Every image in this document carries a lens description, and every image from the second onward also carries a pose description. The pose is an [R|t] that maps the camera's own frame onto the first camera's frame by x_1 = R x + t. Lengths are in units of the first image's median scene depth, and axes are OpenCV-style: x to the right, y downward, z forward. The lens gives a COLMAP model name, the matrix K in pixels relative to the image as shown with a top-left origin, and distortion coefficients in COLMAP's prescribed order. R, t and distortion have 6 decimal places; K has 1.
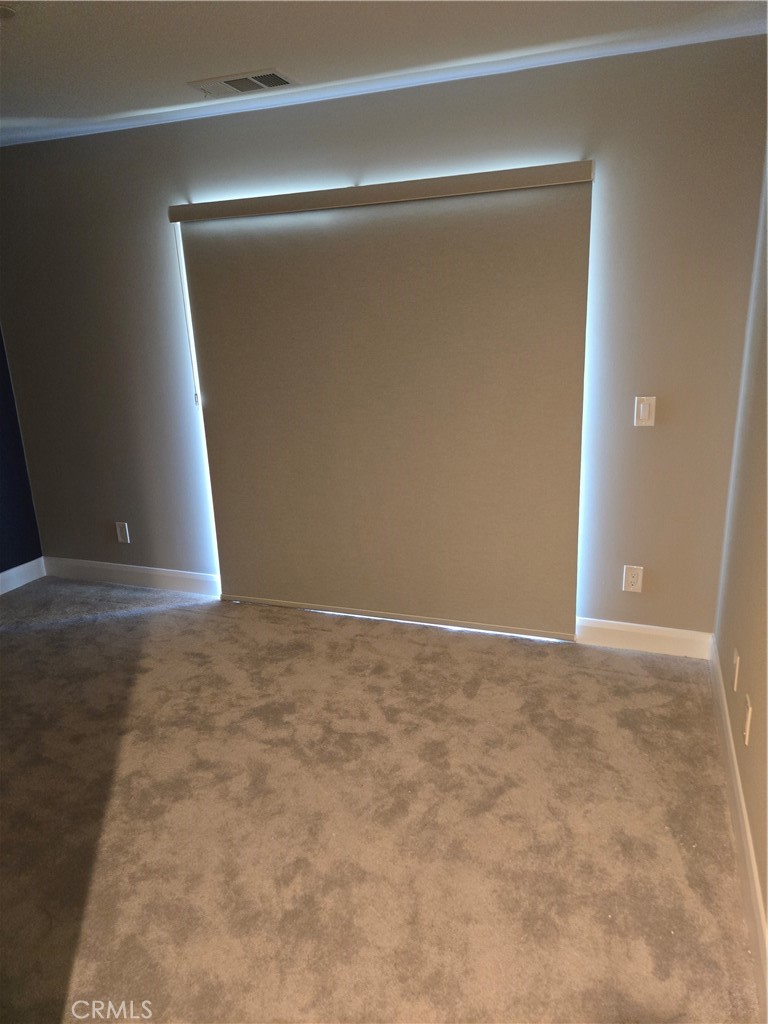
lens RADIAL K [[687.6, 0, 405.3], [0, 687.6, 515.0], [0, 0, 1]] dist [0.060208, -0.046494]
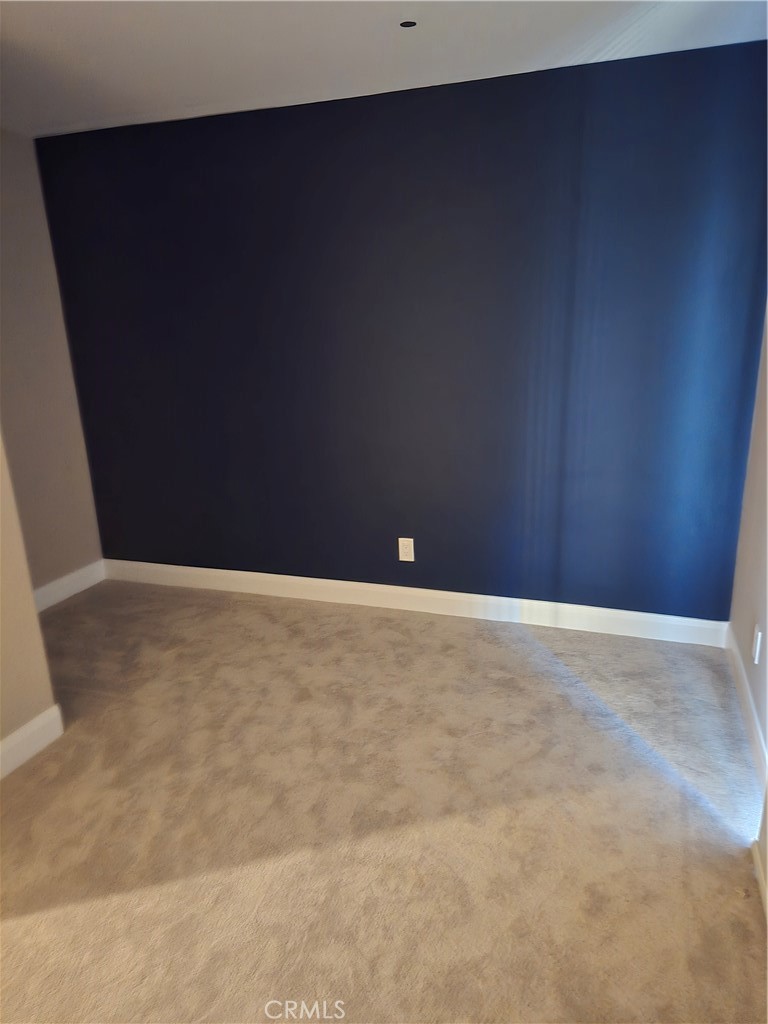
lens RADIAL K [[687.6, 0, 405.3], [0, 687.6, 515.0], [0, 0, 1]] dist [0.060208, -0.046494]
pose [[0.013443, 0.320546, -0.947138, 0.168912], [-0.255098, 0.916978, 0.306718, -0.227092], [0.966822, 0.237490, 0.094097, 0.701260]]
